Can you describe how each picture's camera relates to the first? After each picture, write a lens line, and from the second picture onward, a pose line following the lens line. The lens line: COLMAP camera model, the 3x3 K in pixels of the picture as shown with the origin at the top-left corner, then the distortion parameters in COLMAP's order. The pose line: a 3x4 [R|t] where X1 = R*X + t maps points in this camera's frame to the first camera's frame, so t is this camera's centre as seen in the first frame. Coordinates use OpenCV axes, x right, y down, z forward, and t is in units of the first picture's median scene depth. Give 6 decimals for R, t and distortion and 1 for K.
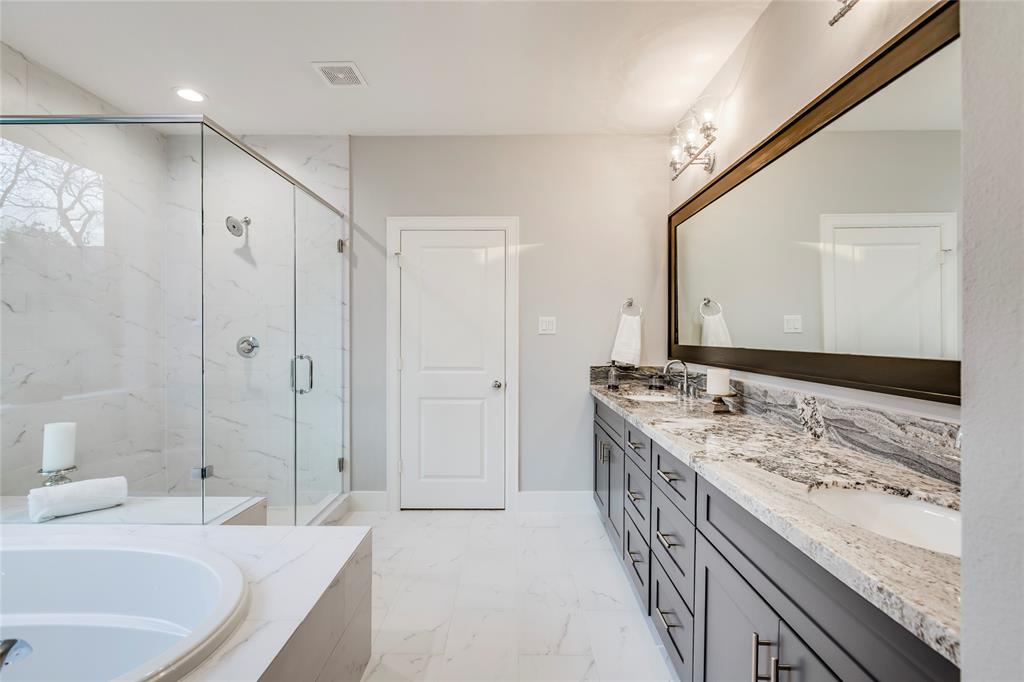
lens RADIAL K [[461.1, 0, 511.4], [0, 461.1, 337.2], [0, 0, 1]] dist [-0.000390, -0.000133]
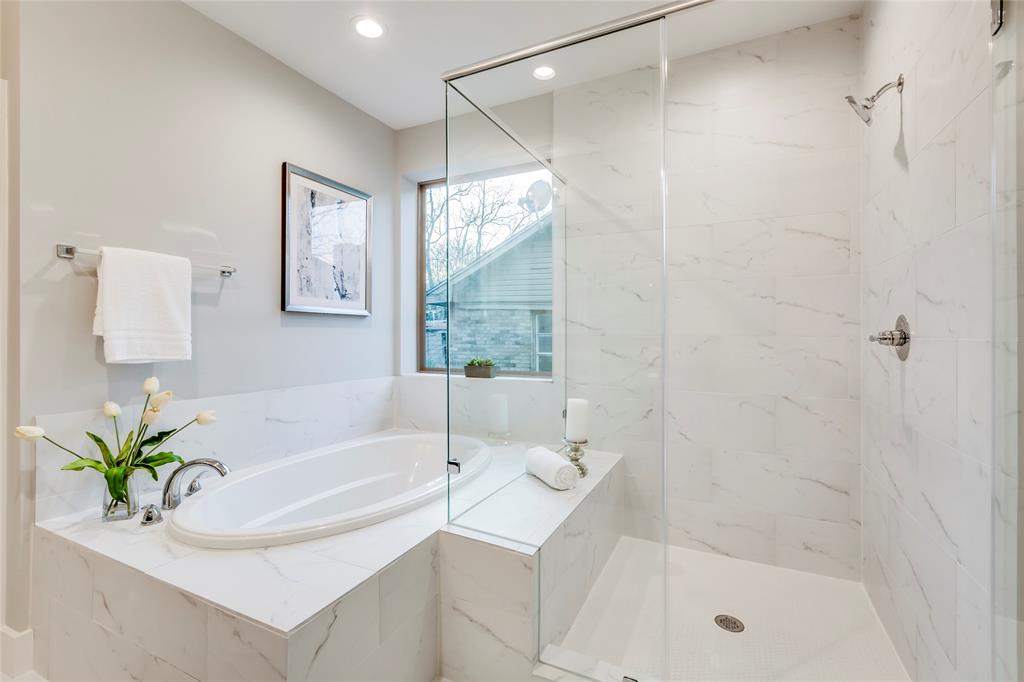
lens RADIAL K [[461.1, 0, 509.2], [0, 461.1, 334.3], [0, 0, 1]] dist [-0.000390, -0.000133]
pose [[-0.440333, -0.000306, -0.897834, 0.155688], [-0.005282, 0.999984, 0.002249, 0.051738], [0.897819, 0.005733, -0.440328, 2.439562]]
